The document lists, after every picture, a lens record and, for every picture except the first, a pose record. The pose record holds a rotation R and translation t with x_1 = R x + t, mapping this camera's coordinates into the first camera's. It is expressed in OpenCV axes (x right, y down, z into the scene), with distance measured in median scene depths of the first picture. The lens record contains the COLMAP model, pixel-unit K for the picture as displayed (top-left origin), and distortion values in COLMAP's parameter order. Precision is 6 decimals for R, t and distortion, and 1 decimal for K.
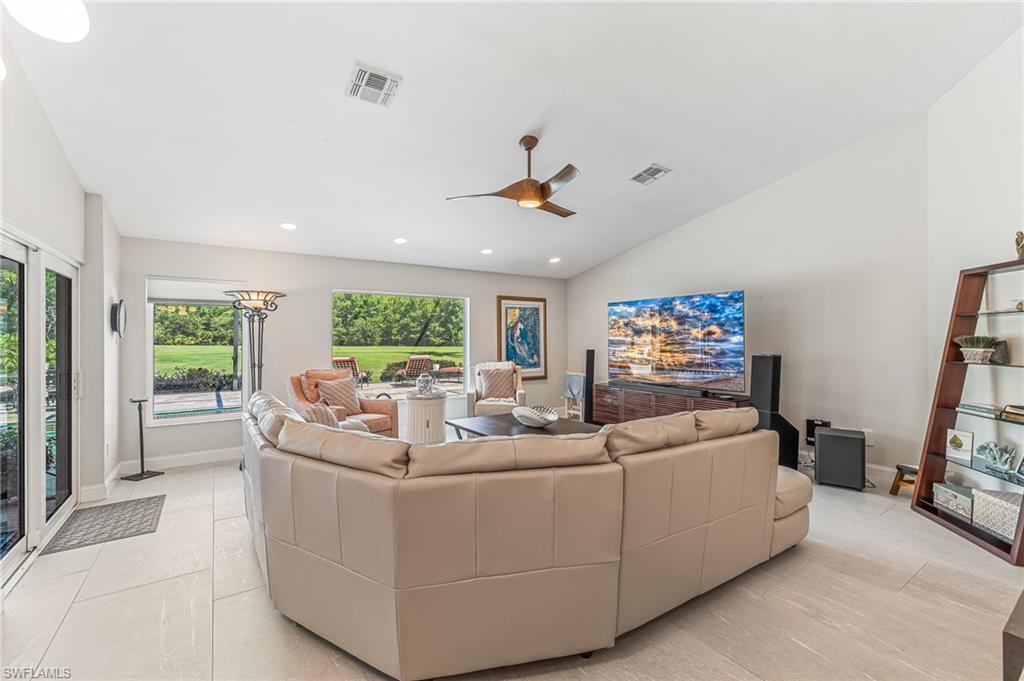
lens RADIAL K [[437.8, 0, 516.1], [0, 437.8, 337.3], [0, 0, 1]] dist [0.001034, -0.000442]
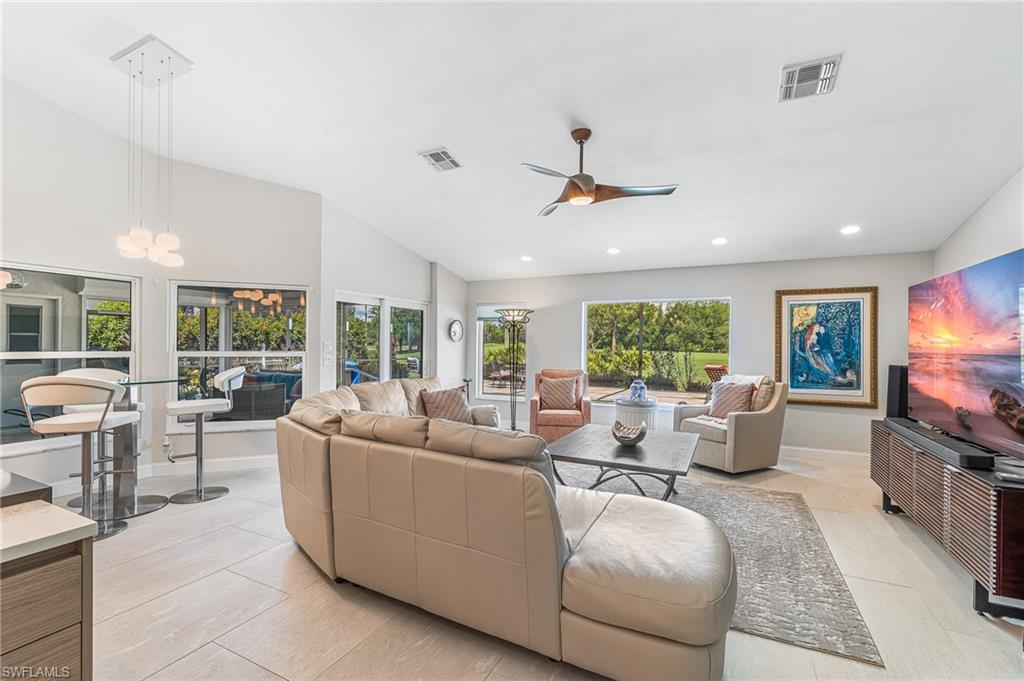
lens RADIAL K [[438.8, 0, 509.1], [0, 438.8, 346.0], [0, 0, 1]] dist [-0.000369, -0.000161]
pose [[0.484395, 0.008860, -0.874805, 0.600521], [-0.008613, 0.999949, 0.005358, 0.003188], [0.874807, 0.004939, 0.484446, 0.312647]]
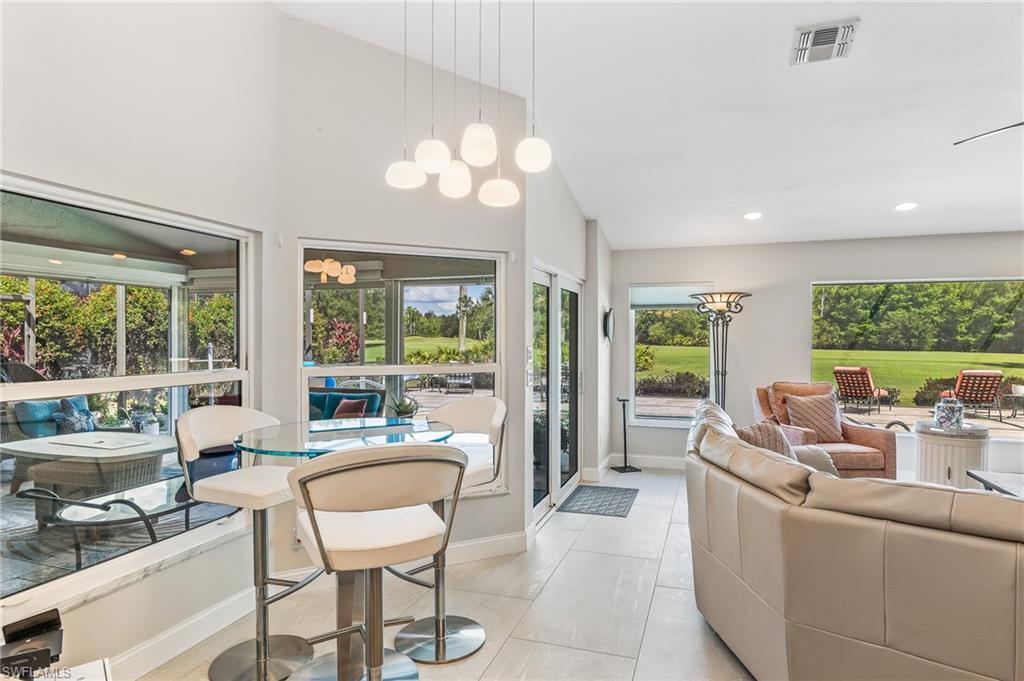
lens RADIAL K [[577.5, 0, 512.0], [0, 577.5, 340.5], [0, 0, 1]] dist [-0.002982, -0.000183]
pose [[0.592213, 0.005875, -0.805760, 0.122899], [-0.001480, 0.999980, 0.006204, -0.010931], [0.805780, -0.002482, 0.592210, -0.069392]]
